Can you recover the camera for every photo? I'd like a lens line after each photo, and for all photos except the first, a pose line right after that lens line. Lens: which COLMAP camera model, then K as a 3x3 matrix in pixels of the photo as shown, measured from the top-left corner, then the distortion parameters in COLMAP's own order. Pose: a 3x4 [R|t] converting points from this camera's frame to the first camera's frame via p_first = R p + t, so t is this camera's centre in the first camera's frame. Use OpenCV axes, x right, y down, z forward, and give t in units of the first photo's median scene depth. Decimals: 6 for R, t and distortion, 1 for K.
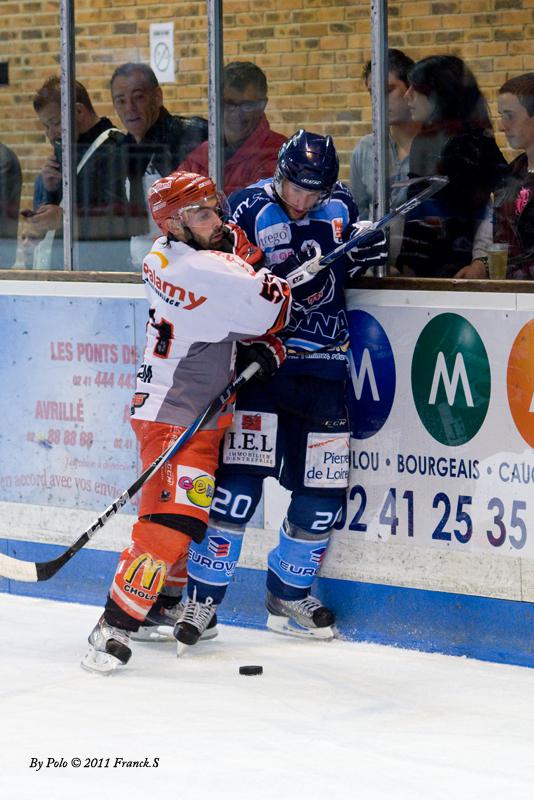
lens RADIAL K [[4234.0, 0, 260.9], [0, 4234.0, 395.2], [0, 0, 1]] dist [0.359110, 0.000000]
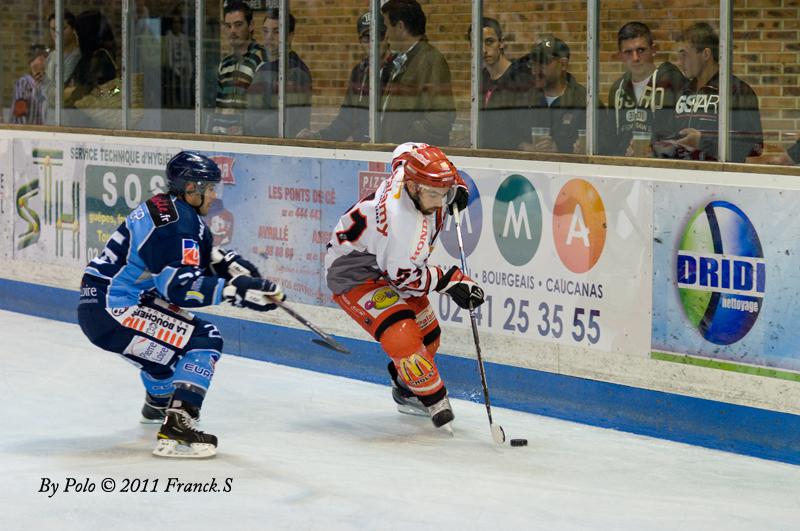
lens RADIAL K [[4234.0, 0, 392.4], [0, 4234.0, 269.1], [0, 0, 1]] dist [0.359110, 0.000000]
pose [[0.967004, 0.038503, -0.251836, 0.364494], [-0.040503, 0.999176, -0.002761, 0.018561], [0.251522, 0.012870, 0.967766, -0.413776]]
